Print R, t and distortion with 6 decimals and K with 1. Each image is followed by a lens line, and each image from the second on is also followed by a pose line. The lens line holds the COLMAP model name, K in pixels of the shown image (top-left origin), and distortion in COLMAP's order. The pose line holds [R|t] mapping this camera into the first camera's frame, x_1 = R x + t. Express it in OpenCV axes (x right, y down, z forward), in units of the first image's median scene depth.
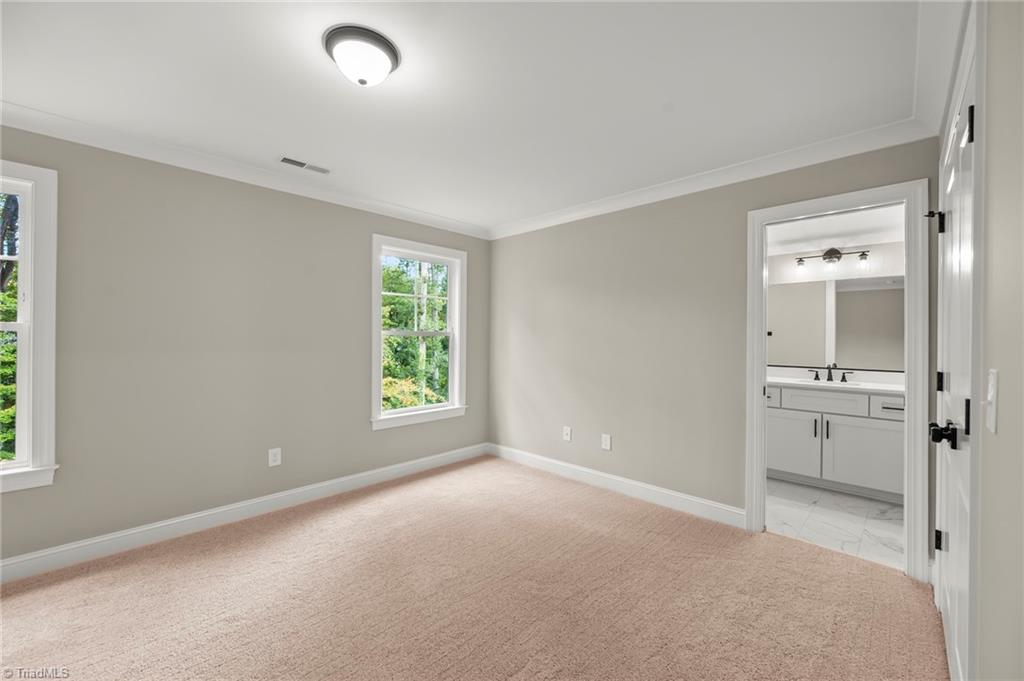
lens RADIAL K [[409.3, 0, 512.0], [0, 409.3, 340.5], [0, 0, 1]] dist [-0.001057, -0.000208]
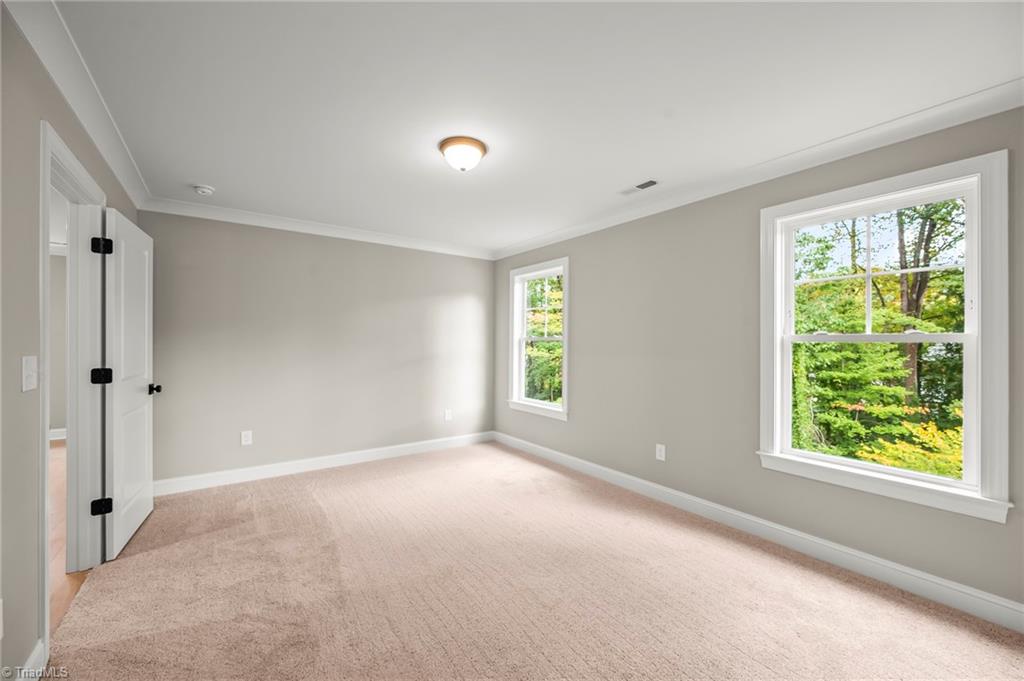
lens RADIAL K [[409.3, 0, 512.0], [0, 409.3, 340.5], [0, 0, 1]] dist [-0.001057, -0.000208]
pose [[-0.171483, -0.008559, -0.985150, 0.554657], [-0.016079, 0.999853, -0.005887, -0.004263], [0.985056, 0.014831, -0.171595, 0.755074]]
